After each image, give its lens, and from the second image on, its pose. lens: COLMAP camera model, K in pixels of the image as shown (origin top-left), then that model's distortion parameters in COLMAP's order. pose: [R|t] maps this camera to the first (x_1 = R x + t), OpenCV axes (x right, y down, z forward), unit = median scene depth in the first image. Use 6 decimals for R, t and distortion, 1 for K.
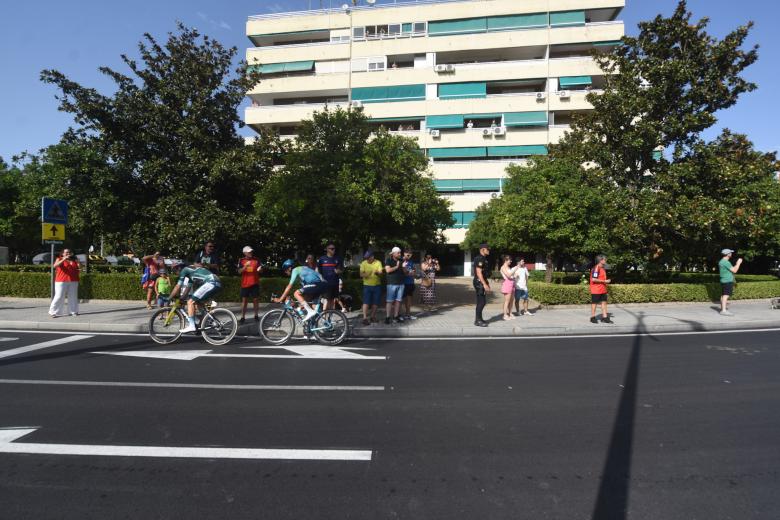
lens RADIAL K [[402.4, 0, 367.6], [0, 402.4, 240.3], [0, 0, 1]] dist [0.005286, -0.002151]
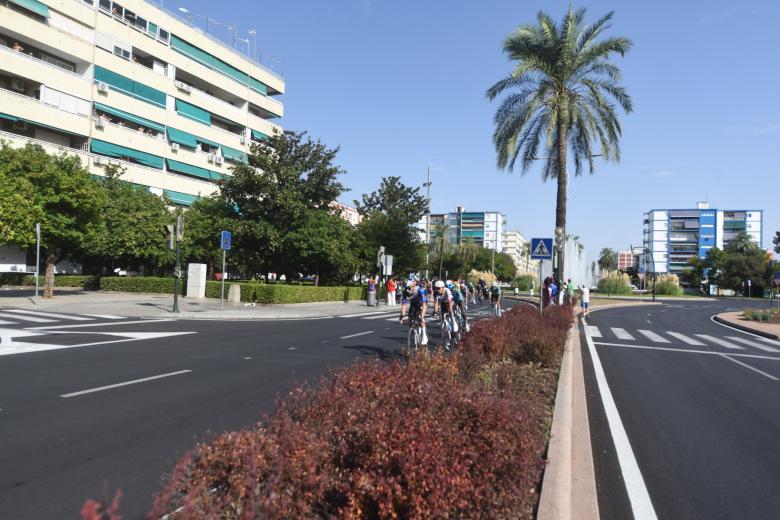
lens RADIAL K [[508.5, 0, 389.3], [0, 508.5, 258.8], [0, 0, 1]] dist [0.013968, -0.002941]
pose [[0.310953, 0.042983, 0.949453, -0.800924], [-0.053023, 0.998206, -0.027824, 0.027517], [-0.948945, -0.041691, 0.312674, 0.049263]]
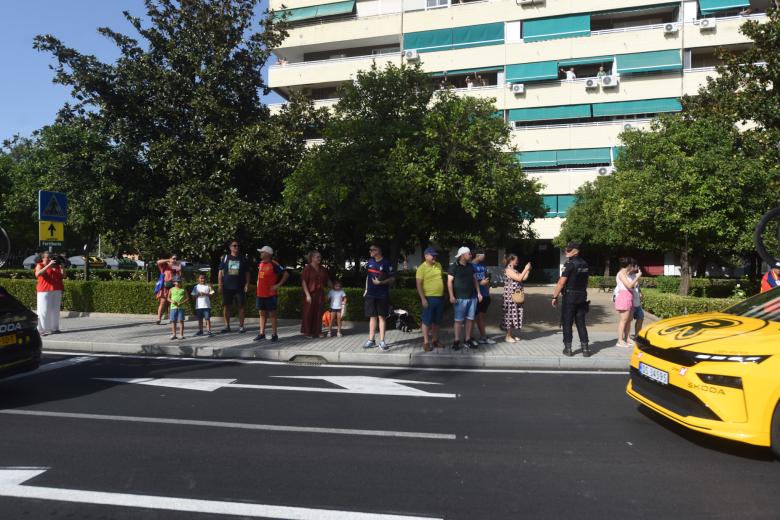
lens RADIAL K [[508.5, 0, 378.7], [0, 508.5, 248.1], [0, 0, 1]] dist [0.013968, -0.002941]
pose [[0.992752, -0.003483, -0.120128, 0.023835], [0.003035, 0.999988, -0.003907, 0.025317], [0.120140, 0.003514, 0.992751, 0.043958]]
